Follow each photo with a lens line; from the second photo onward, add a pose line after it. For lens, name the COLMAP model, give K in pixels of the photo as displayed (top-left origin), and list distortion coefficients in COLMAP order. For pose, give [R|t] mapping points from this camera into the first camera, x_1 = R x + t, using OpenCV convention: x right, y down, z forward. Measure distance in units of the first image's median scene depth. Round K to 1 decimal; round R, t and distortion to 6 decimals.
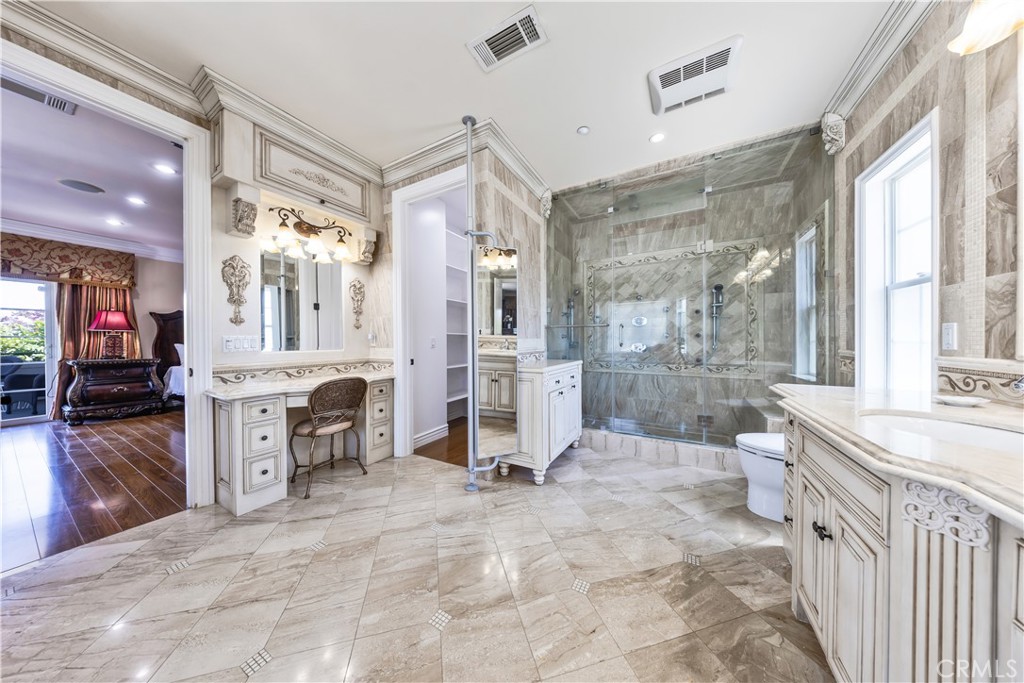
lens RADIAL K [[299.2, 0, 510.3], [0, 299.2, 342.5], [0, 0, 1]] dist [-0.005767, -0.000111]
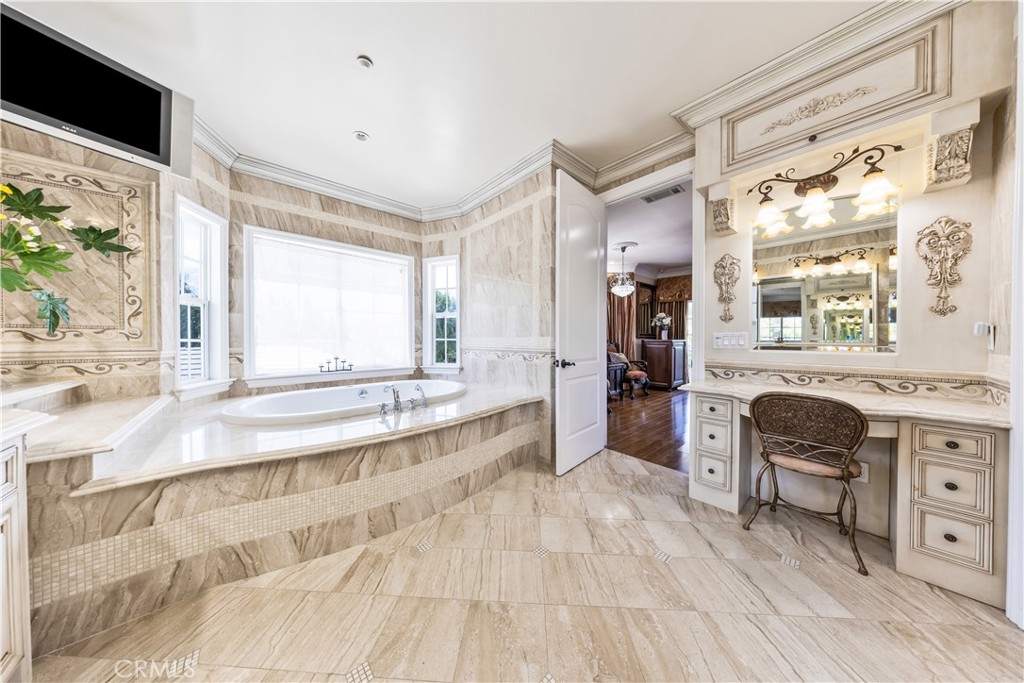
lens RADIAL K [[299.2, 0, 510.3], [0, 299.2, 342.5], [0, 0, 1]] dist [-0.005767, -0.000111]
pose [[-0.320370, 0.016131, -0.947155, 0.334864], [-0.005294, 0.999809, 0.018818, -0.005701], [0.947278, 0.011043, -0.320223, 0.721366]]
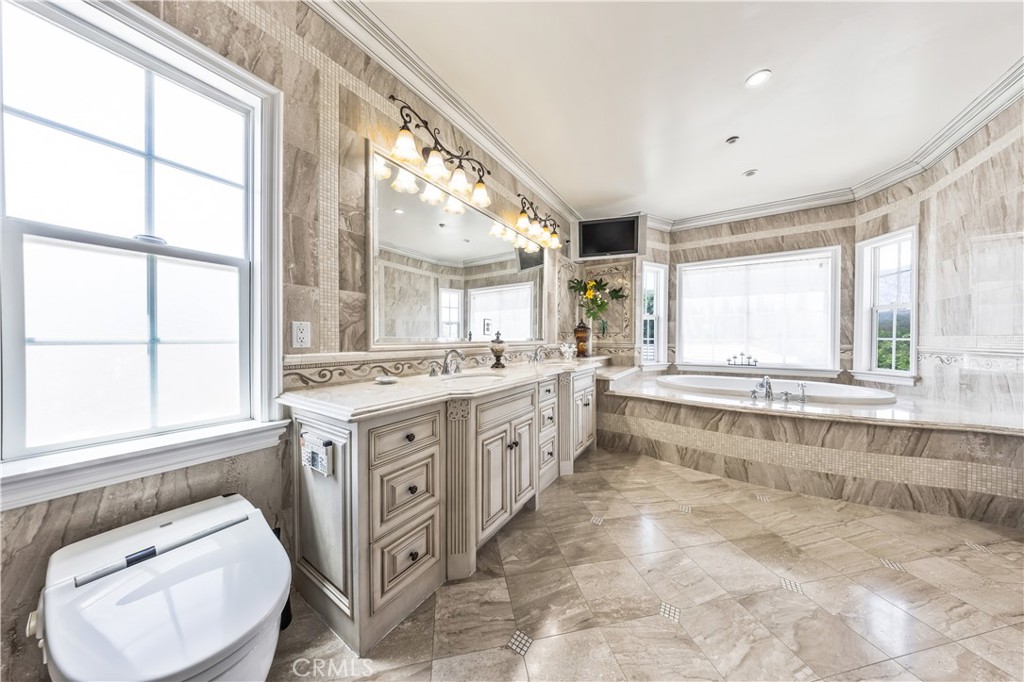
lens RADIAL K [[299.2, 0, 510.3], [0, 299.2, 342.0], [0, 0, 1]] dist [-0.005767, -0.000111]
pose [[-0.997419, 0.003144, 0.071737, 0.463212], [0.004458, 0.999825, 0.018159, -0.007293], [-0.071667, 0.018432, -0.997258, 1.365232]]
